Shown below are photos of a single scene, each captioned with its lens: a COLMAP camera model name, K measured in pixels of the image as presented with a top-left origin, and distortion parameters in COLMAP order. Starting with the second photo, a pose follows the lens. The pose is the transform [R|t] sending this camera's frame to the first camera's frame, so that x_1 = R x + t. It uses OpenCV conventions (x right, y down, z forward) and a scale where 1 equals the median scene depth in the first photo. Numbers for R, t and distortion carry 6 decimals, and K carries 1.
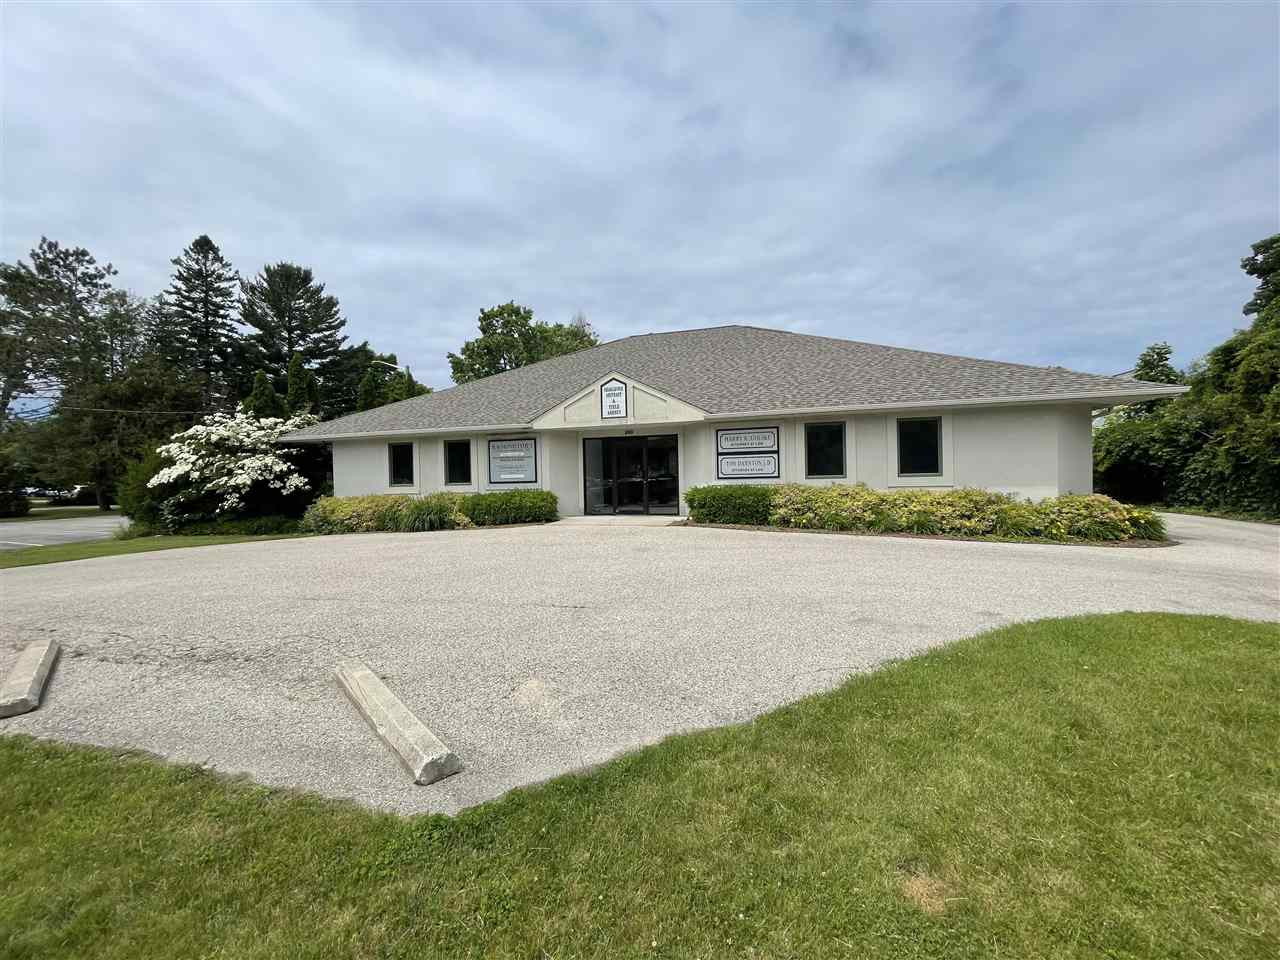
lens RADIAL K [[512.0, 0, 647.0], [0, 512.0, 487.4], [0, 0, 1]] dist [-0.021740, 0.002324]
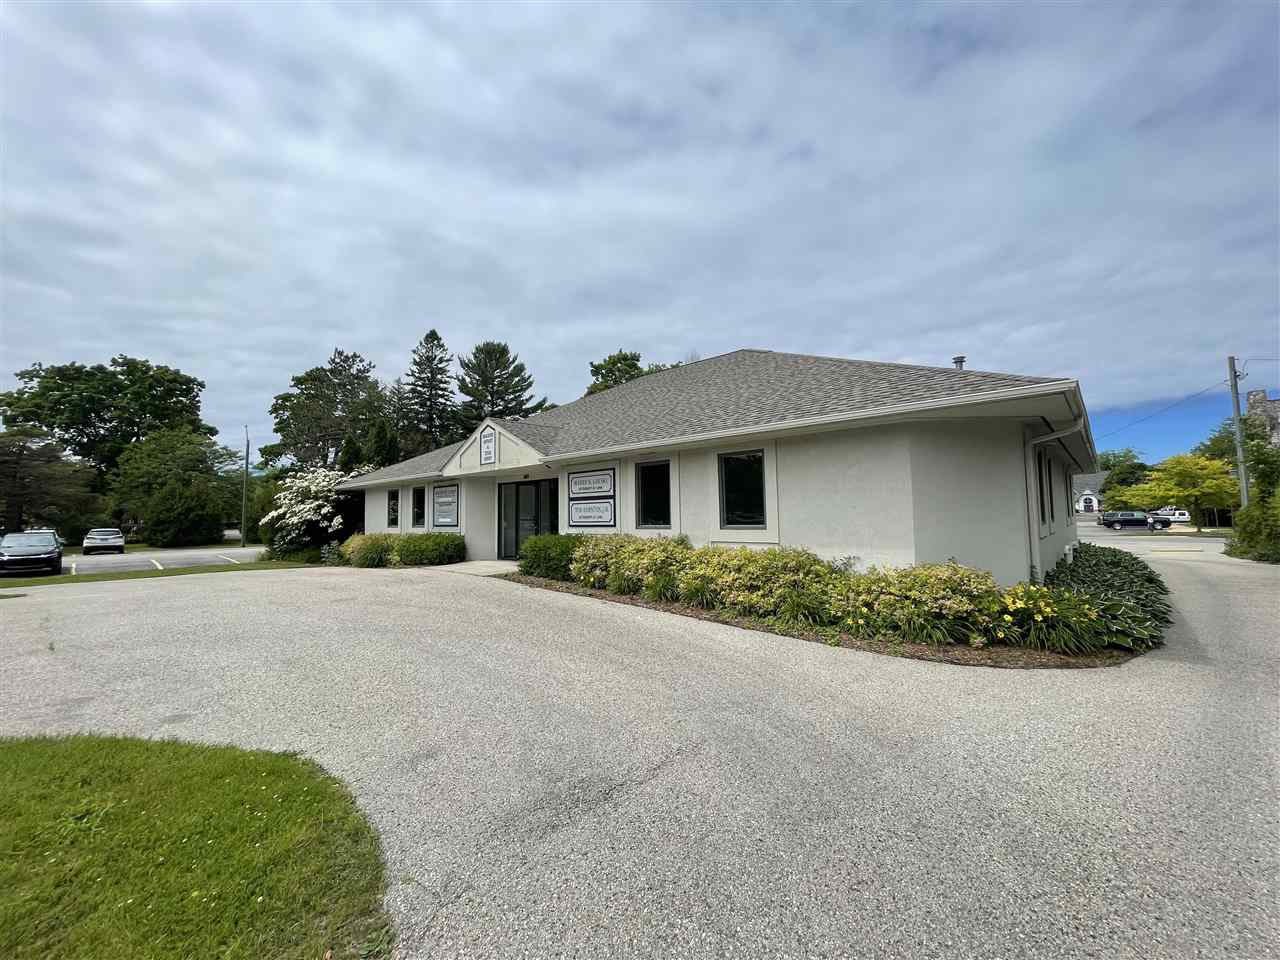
lens RADIAL K [[512.0, 0, 648.7], [0, 512.0, 482.4], [0, 0, 1]] dist [-0.021740, 0.002324]
pose [[0.908801, -0.019580, -0.416770, 0.536458], [-0.015510, 0.996622, -0.080643, -0.019816], [0.416942, 0.079753, 0.905428, 0.190516]]
